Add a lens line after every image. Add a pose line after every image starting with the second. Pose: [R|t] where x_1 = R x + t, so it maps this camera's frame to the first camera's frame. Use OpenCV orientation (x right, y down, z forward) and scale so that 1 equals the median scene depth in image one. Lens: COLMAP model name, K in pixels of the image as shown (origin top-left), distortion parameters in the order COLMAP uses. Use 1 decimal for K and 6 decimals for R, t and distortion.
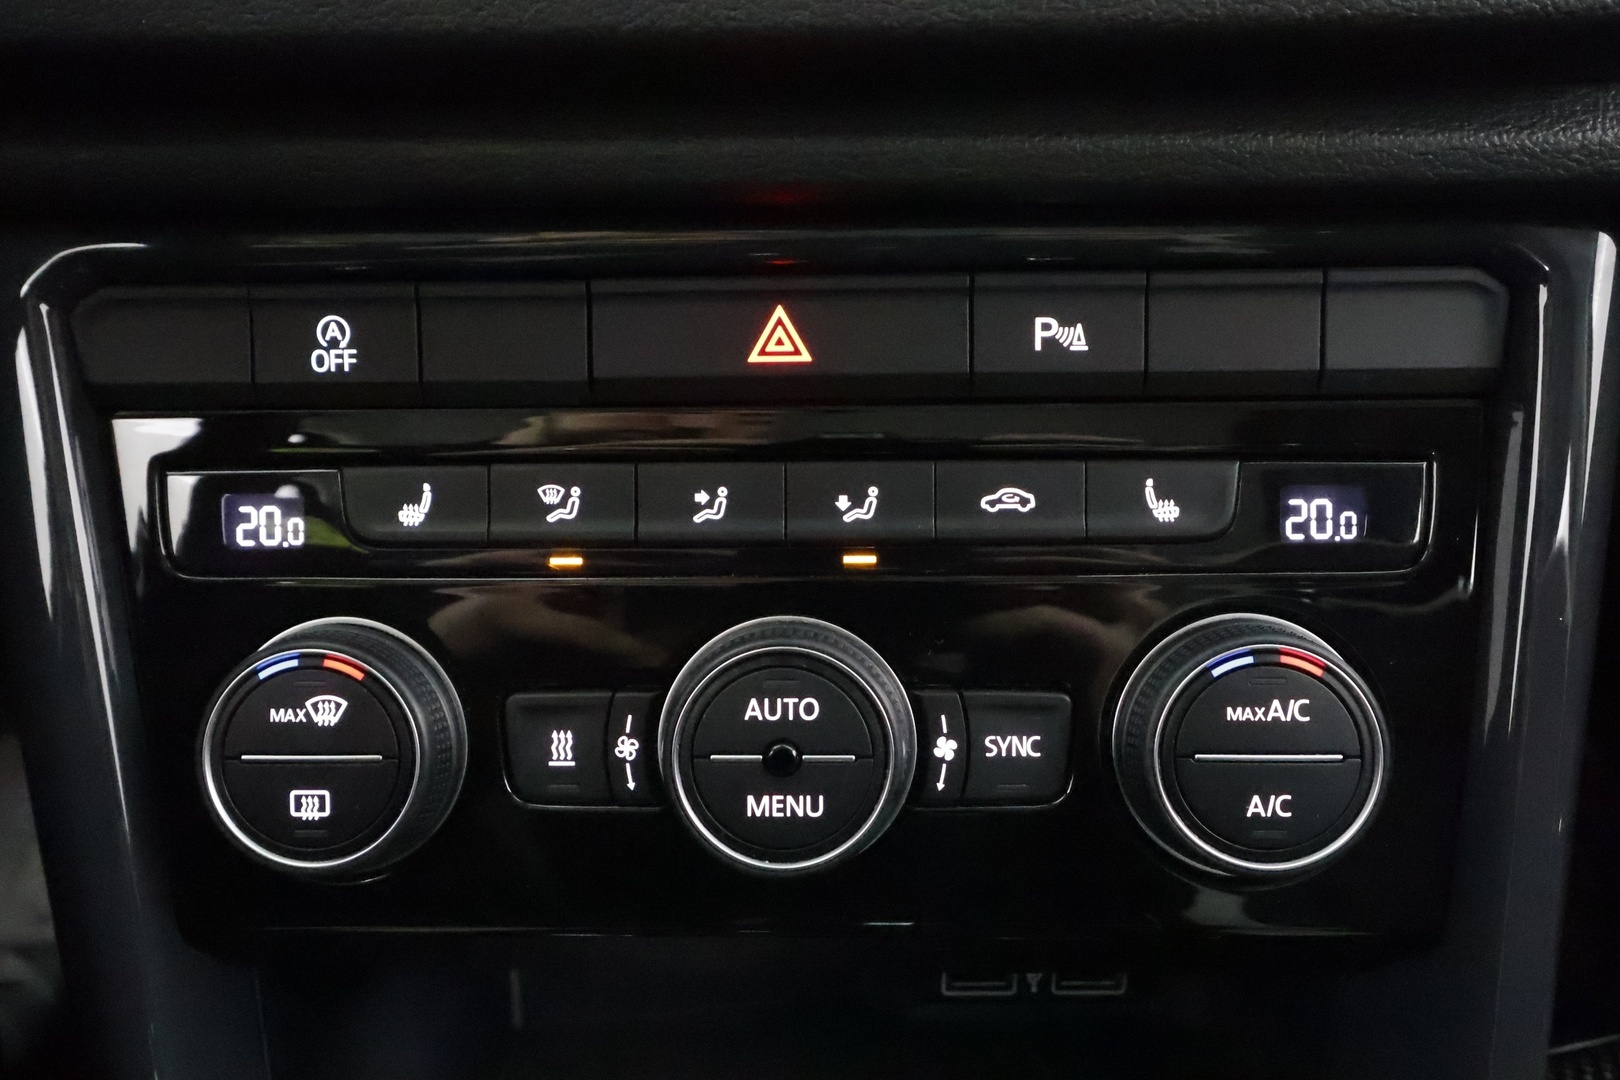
lens RADIAL K [[1291.9, 0, 814.0], [0, 1291.9, 540.0], [0, 0, 1]] dist [-0.006120, 0.017249]
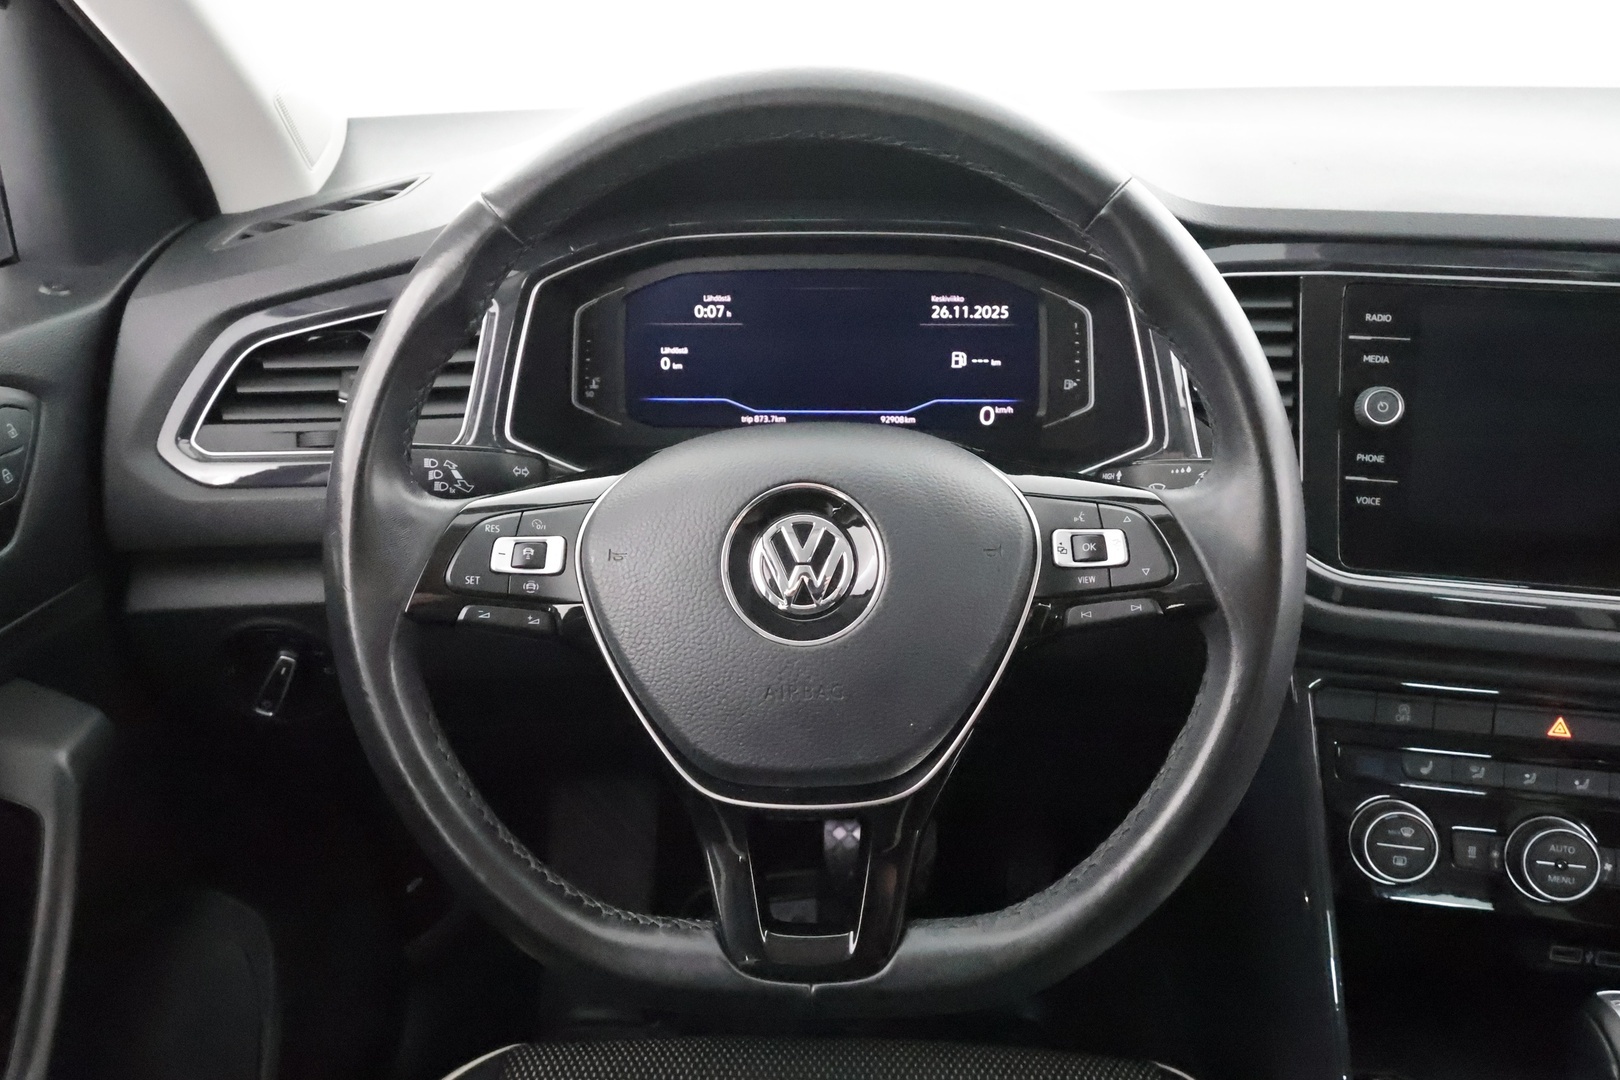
lens RADIAL K [[1228.0, 0, 809.0], [0, 1228.0, 545.0], [0, 0, 1]] dist [0.014102, -0.014500]
pose [[0.988489, 0.084169, -0.125718, -1.480174], [-0.090242, 0.994973, -0.043413, -0.303062], [0.121432, 0.054259, 0.991116, -2.190648]]
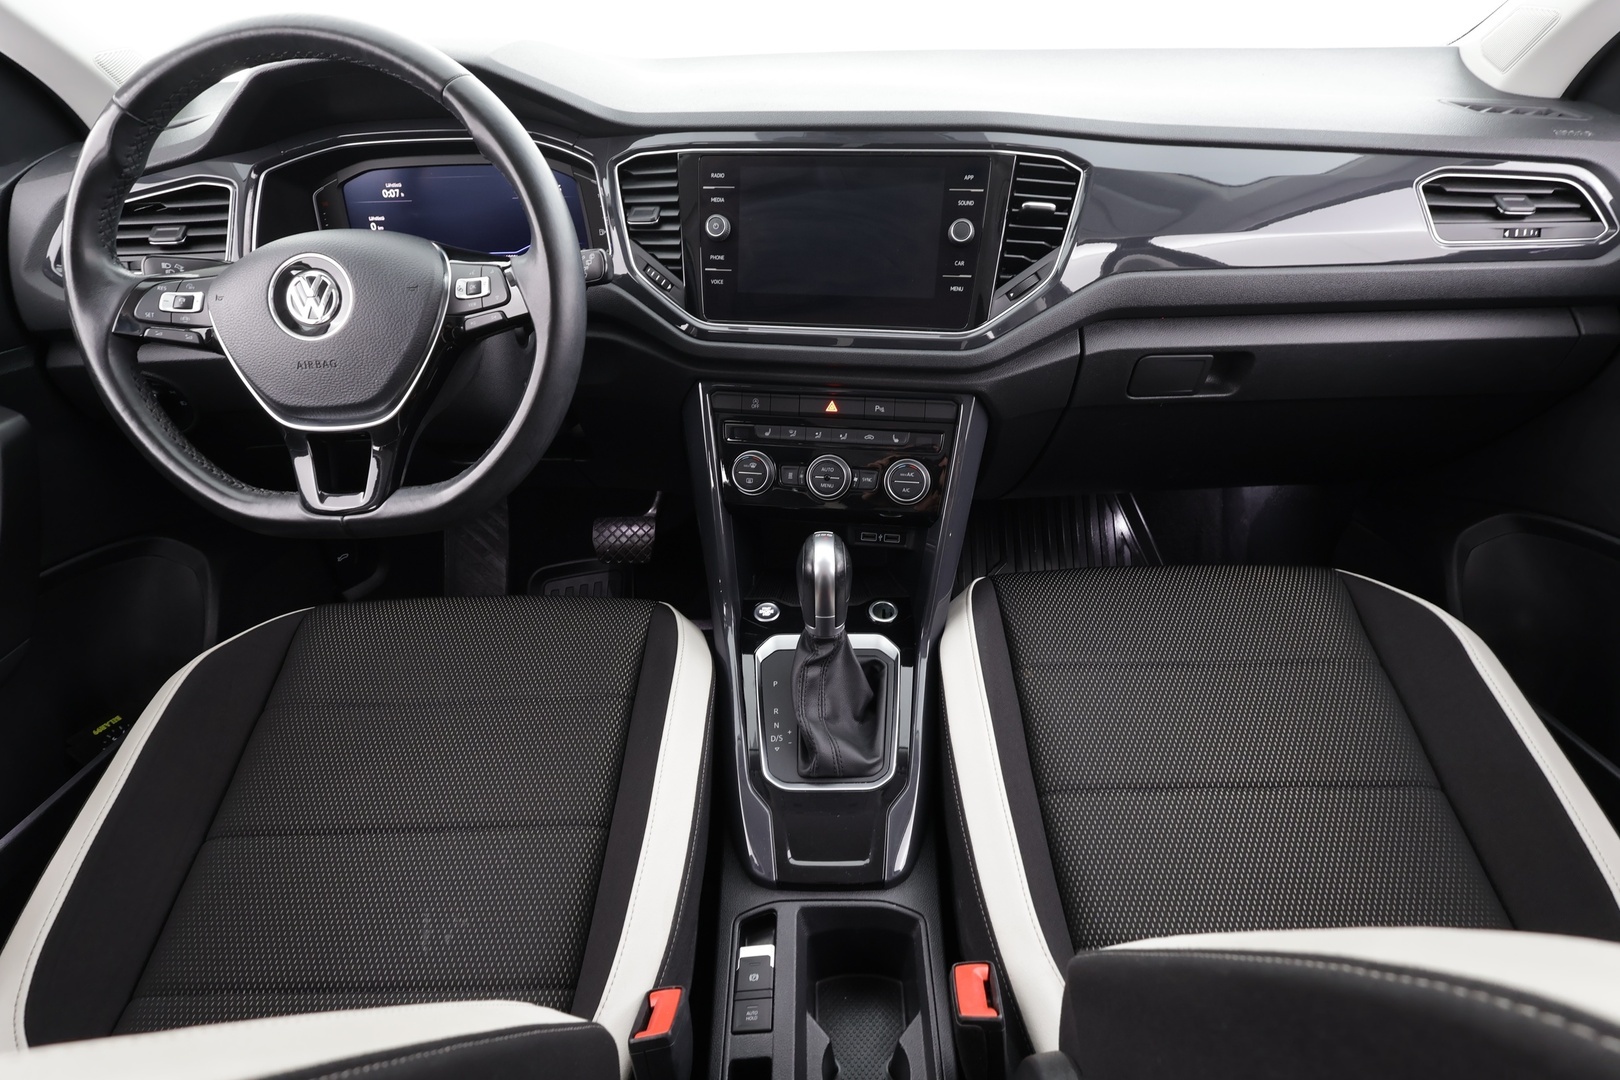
lens RADIAL K [[778.3, 0, 812.8], [0, 778.3, 544.7], [0, 0, 1]] dist [-0.000896, 0.002144]
pose [[0.992511, 0.069806, -0.100247, 0.283940], [-0.059445, 0.992917, 0.102869, 0.104907], [0.106718, -0.096140, 0.989630, -2.538941]]
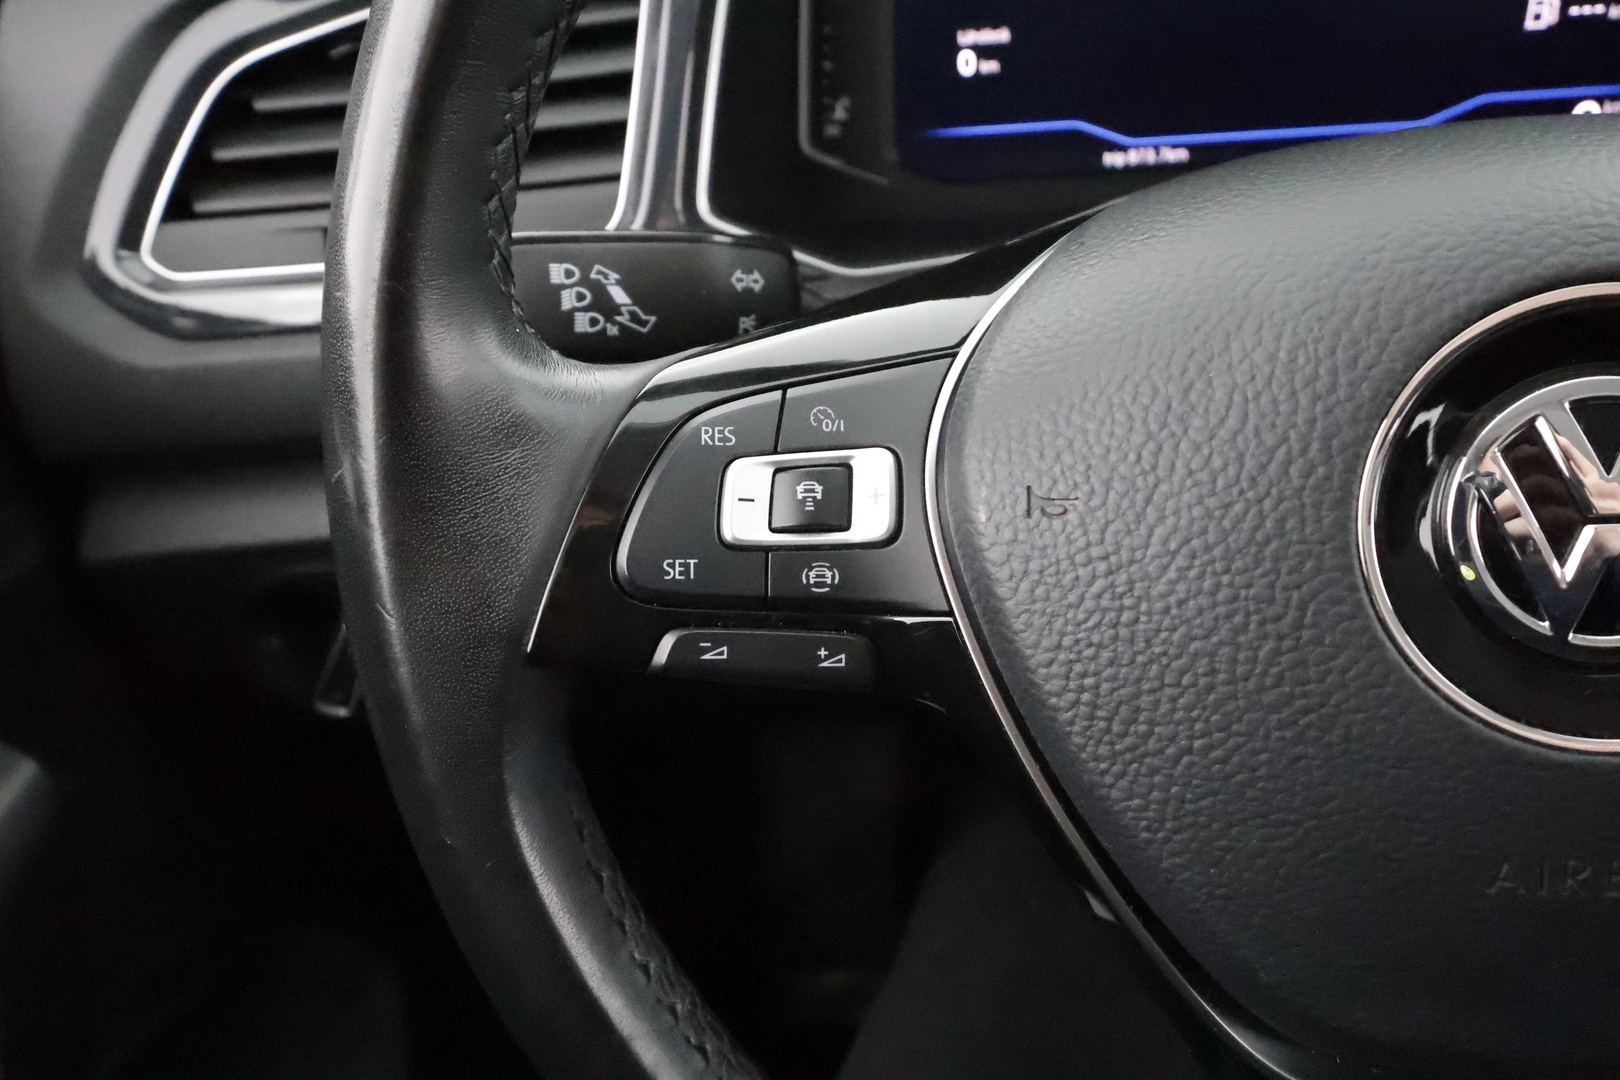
lens RADIAL K [[1291.9, 0, 808.3], [0, 1291.9, 546.3], [0, 0, 1]] dist [-0.006120, 0.017249]
pose [[0.967544, 0.078581, -0.240173, -2.061037], [-0.048663, 0.990572, 0.128059, -0.428640], [0.247972, -0.112215, 0.962246, -0.896423]]
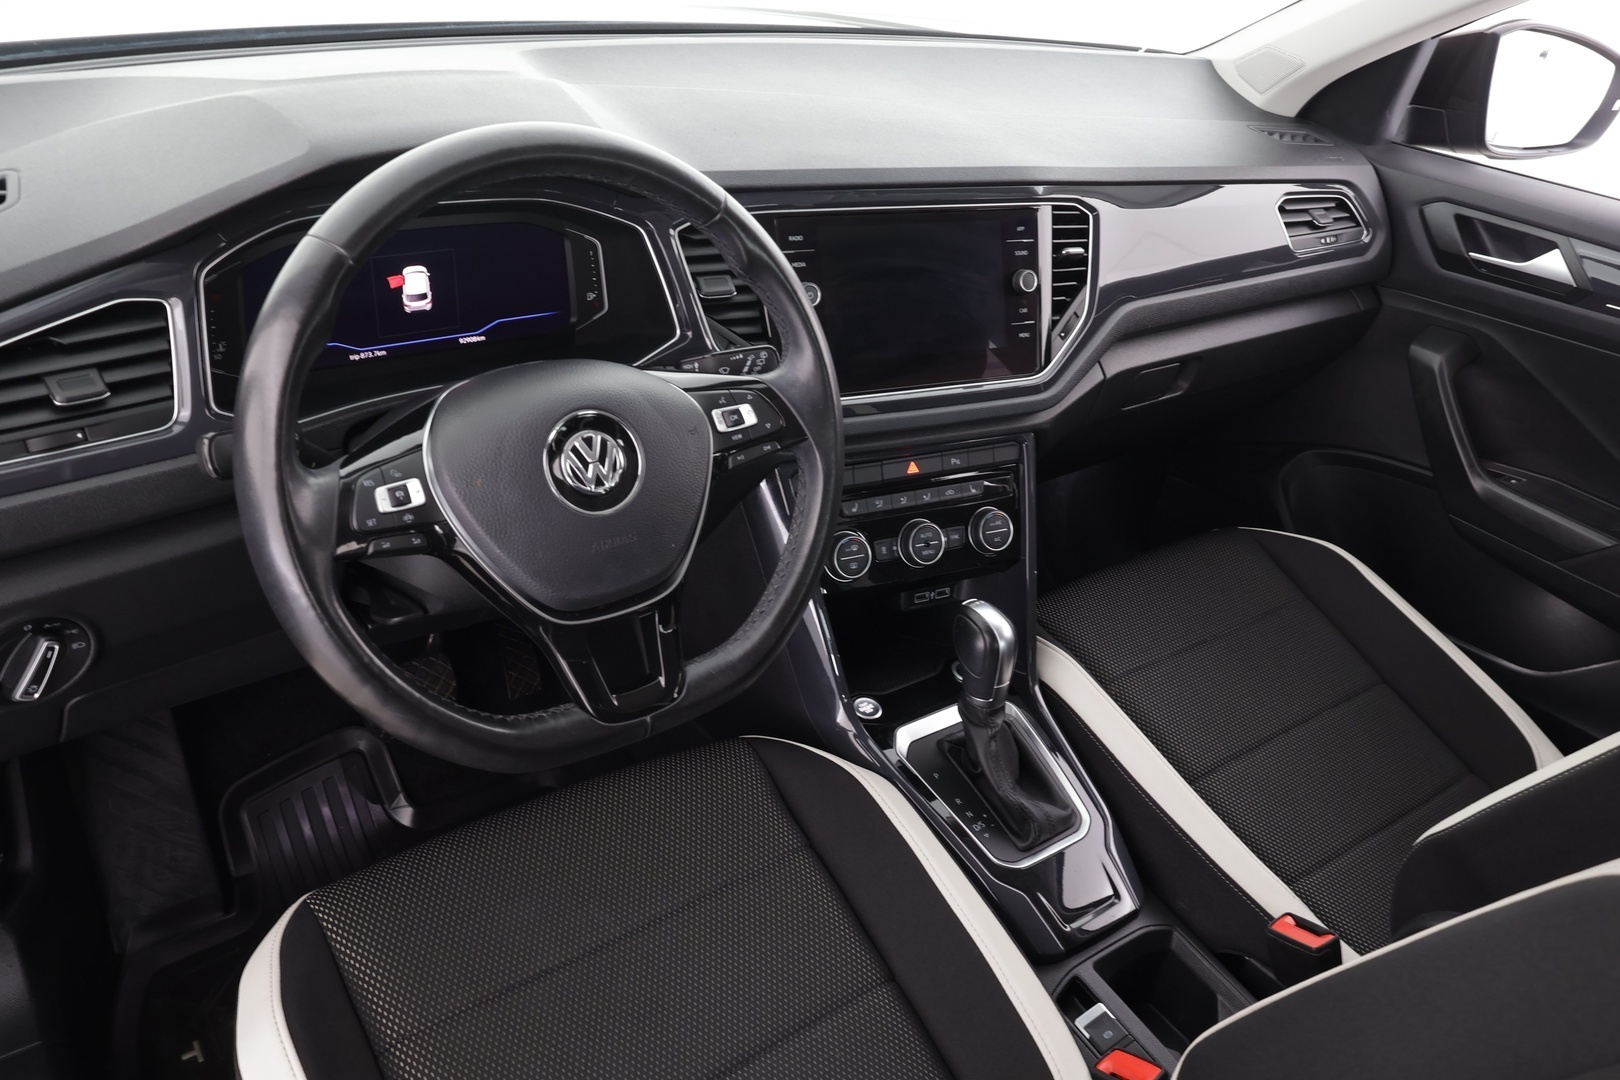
lens RADIAL K [[1291.9, 0, 811.6], [0, 1291.9, 543.0], [0, 0, 1]] dist [-0.006120, 0.017249]
pose [[0.860110, -0.147061, 0.488451, -3.055210], [0.110219, 0.988500, 0.103532, -0.449879], [-0.498060, -0.035212, 0.866428, -3.451028]]
